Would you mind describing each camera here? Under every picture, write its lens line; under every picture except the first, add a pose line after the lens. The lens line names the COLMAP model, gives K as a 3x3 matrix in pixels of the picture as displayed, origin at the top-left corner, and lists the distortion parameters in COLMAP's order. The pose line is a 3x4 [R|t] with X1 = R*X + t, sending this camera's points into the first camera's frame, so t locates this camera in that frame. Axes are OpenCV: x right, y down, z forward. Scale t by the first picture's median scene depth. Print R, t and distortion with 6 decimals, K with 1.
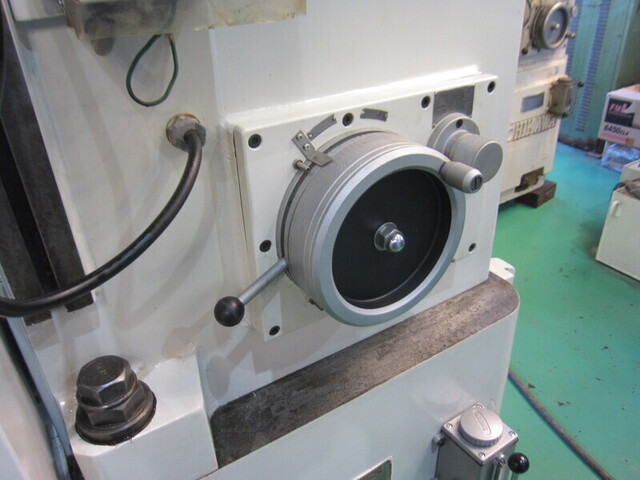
lens RADIAL K [[498.0, 0, 303.7], [0, 498.0, 240.1], [0, 0, 1]] dist [-0.028865, 0.001347]
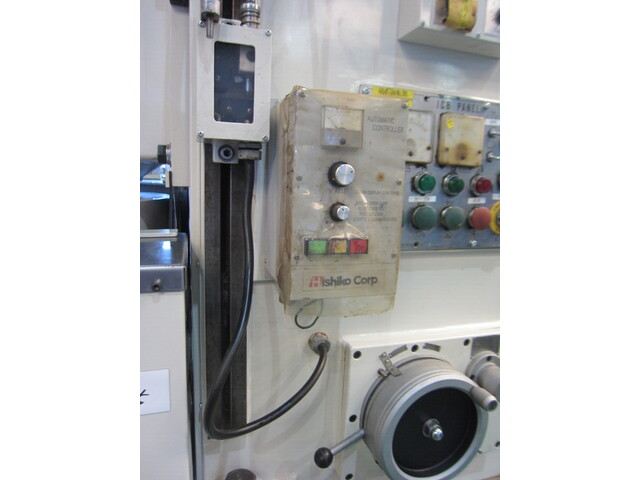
lens RADIAL K [[396.0, 0, 320.0], [0, 396.0, 240.0], [0, 0, 1]] dist [-0.038870, 0.001350]
pose [[0.969640, 0.130912, -0.206545, 0.006481], [-0.192651, 0.929167, -0.315490, -0.105224], [0.150613, 0.345703, 0.926178, -0.395763]]
